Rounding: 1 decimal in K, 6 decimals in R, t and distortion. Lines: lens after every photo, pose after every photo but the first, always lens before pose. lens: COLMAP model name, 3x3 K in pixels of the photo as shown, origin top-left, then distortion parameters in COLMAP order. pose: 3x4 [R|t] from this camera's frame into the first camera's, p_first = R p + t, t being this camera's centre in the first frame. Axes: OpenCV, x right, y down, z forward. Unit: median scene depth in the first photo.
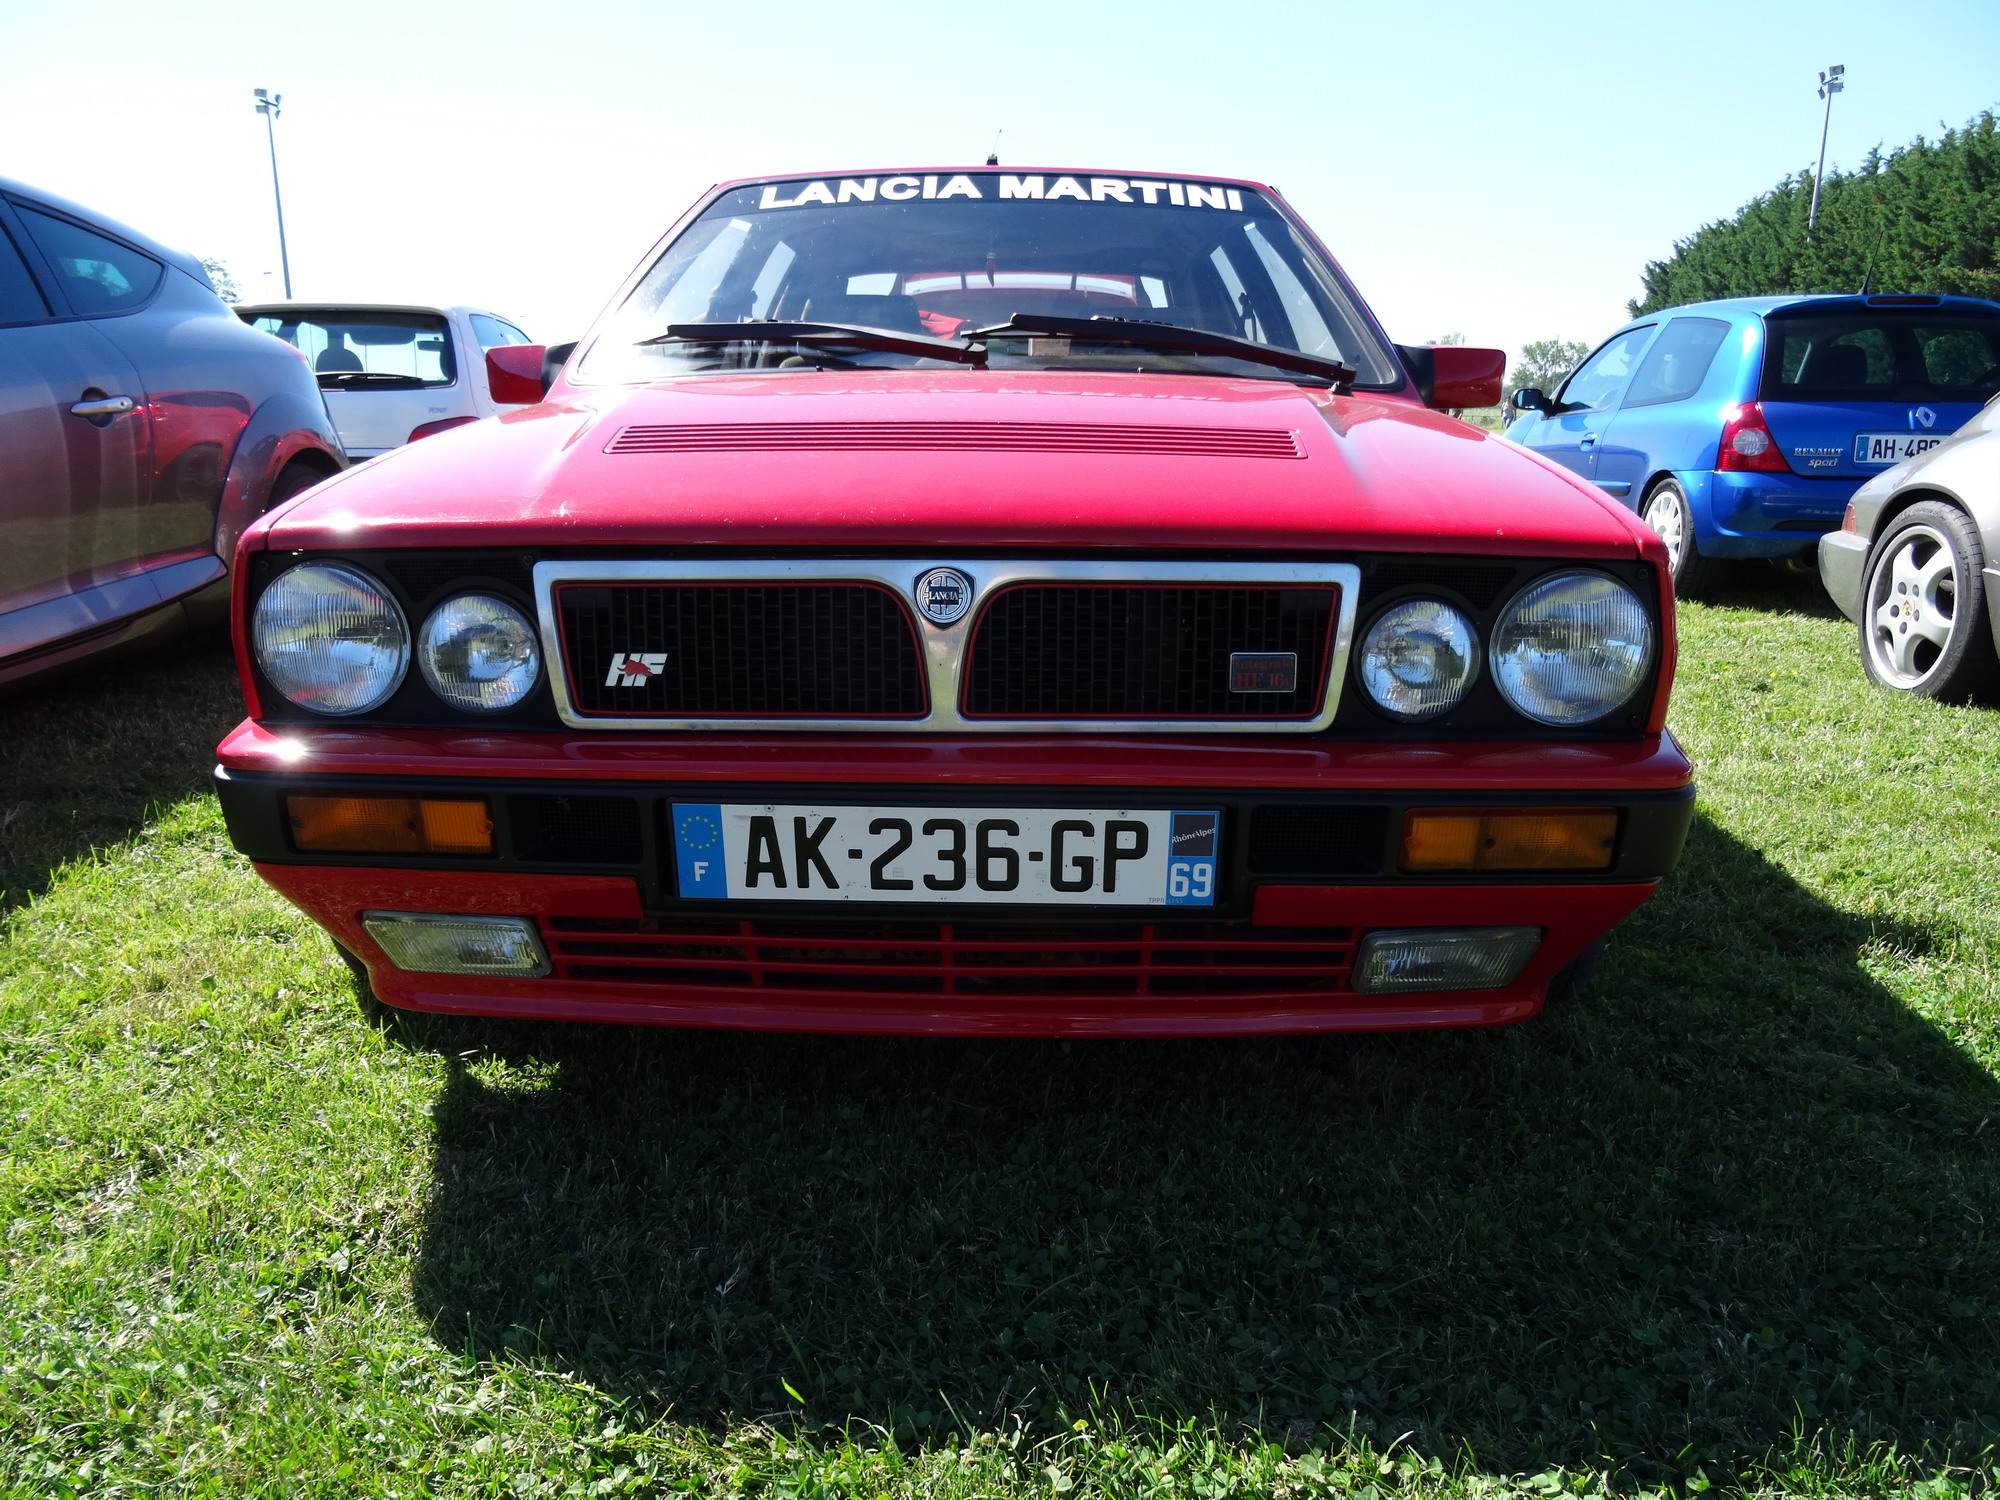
lens RADIAL K [[1507.5, 0, 996.8], [0, 1507.5, 749.0], [0, 0, 1]] dist [-0.003850, 0.001940]
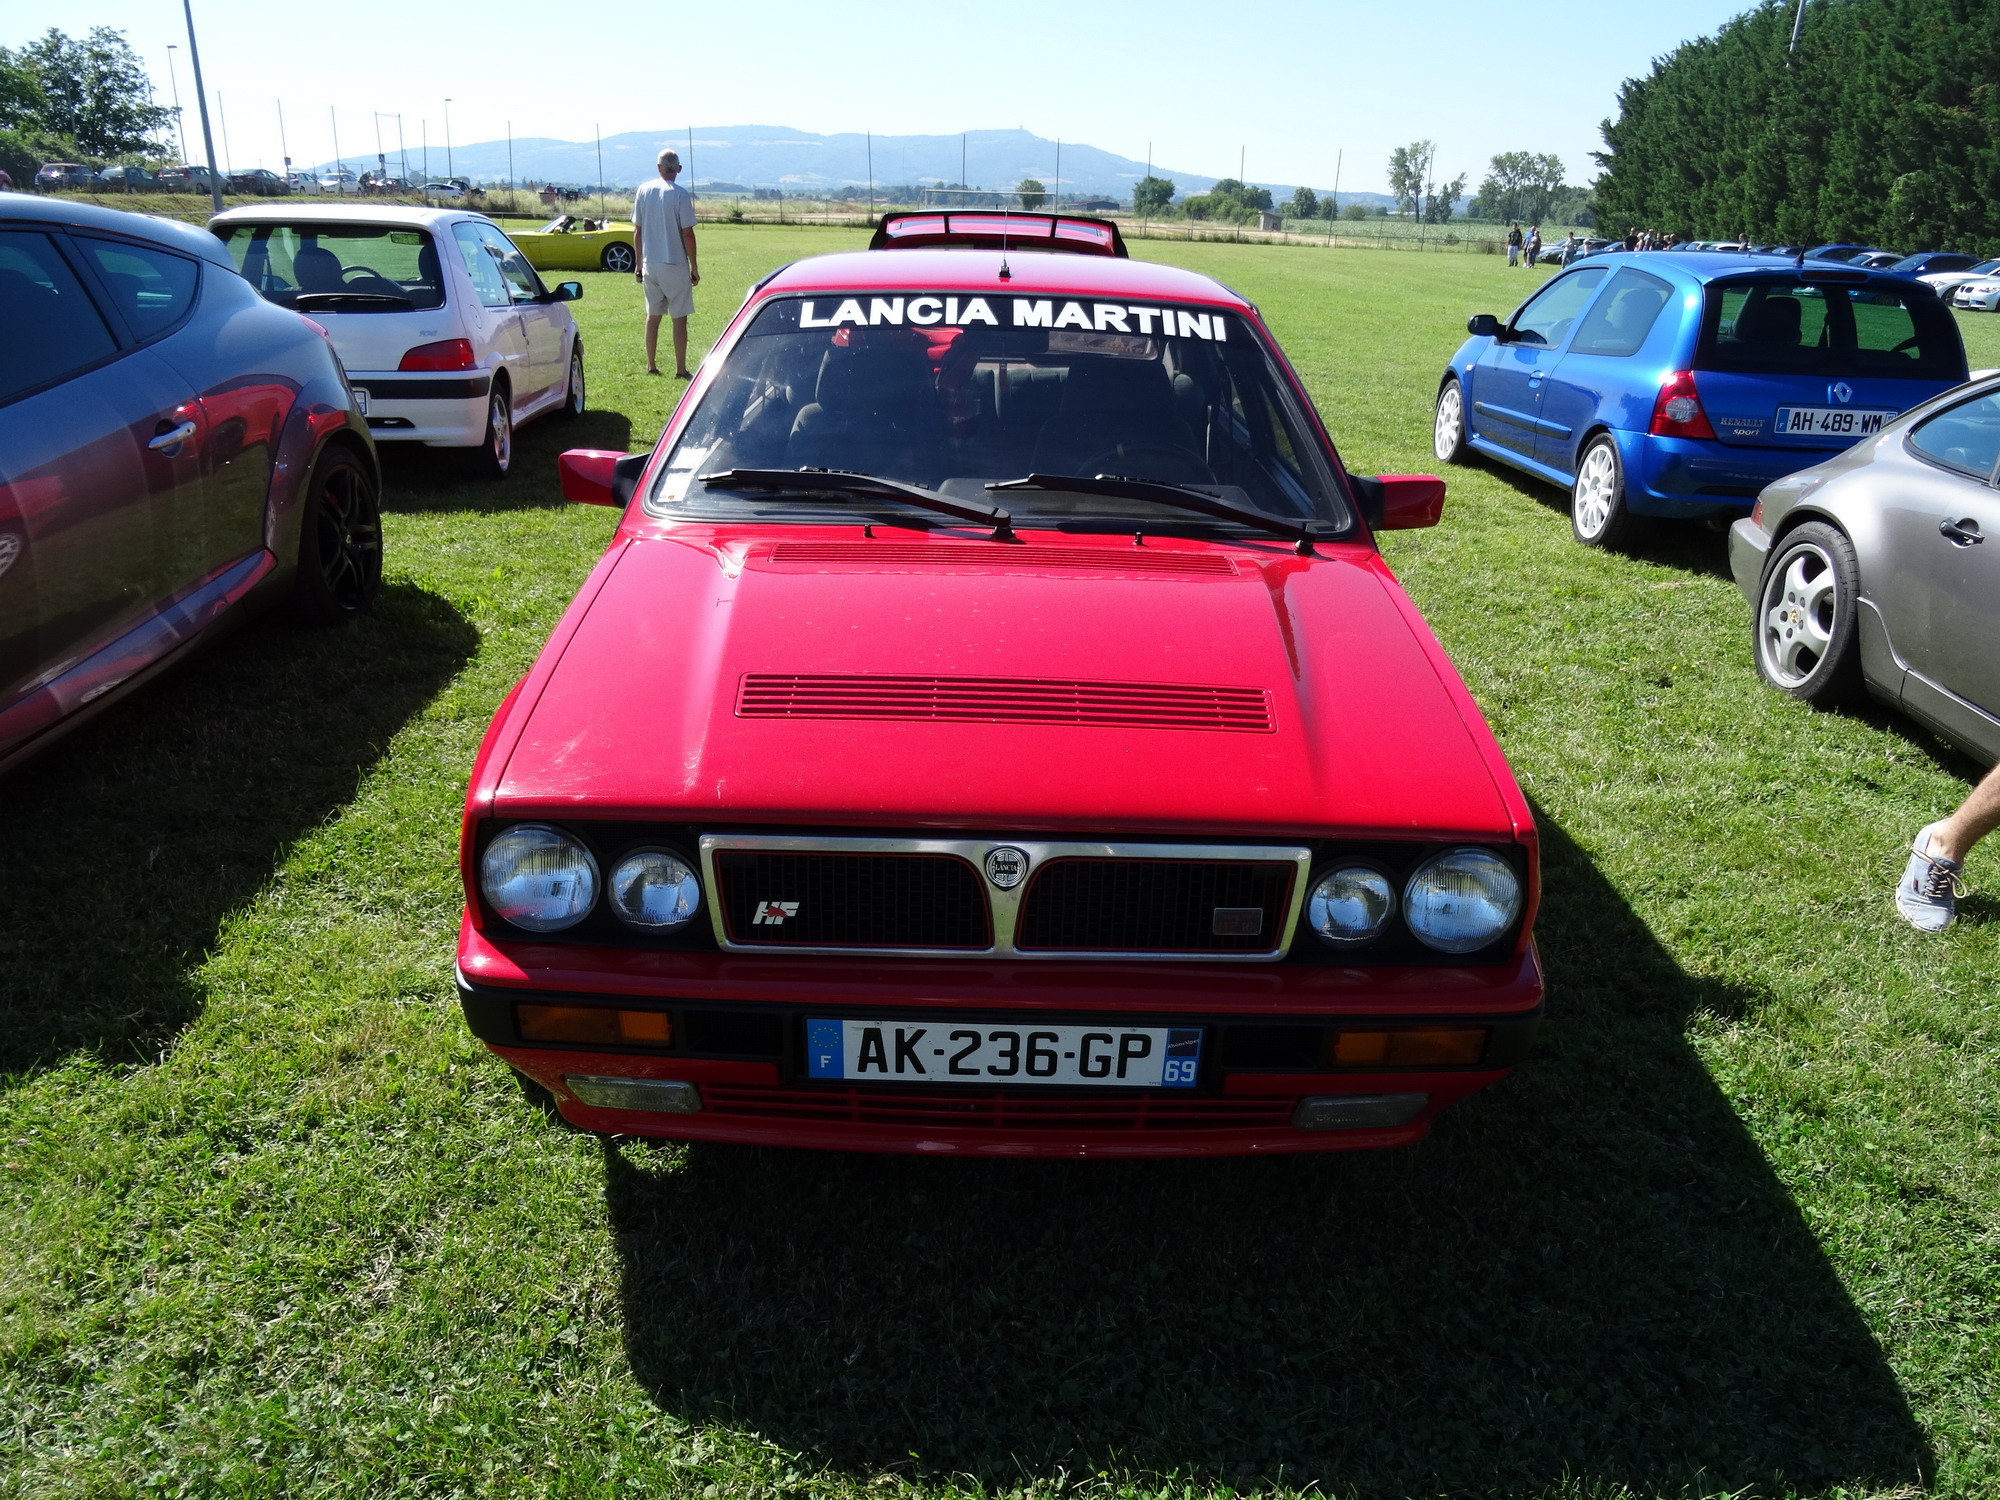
lens RADIAL K [[1528.1, 0, 1000.0], [0, 1528.1, 750.0], [0, 0, 1]] dist [0.001090, 0.002021]
pose [[0.999035, 0.013490, 0.041796, -0.095280], [-0.019026, 0.990661, 0.135014, -0.374200], [-0.039584, -0.135679, 0.989962, -0.330660]]
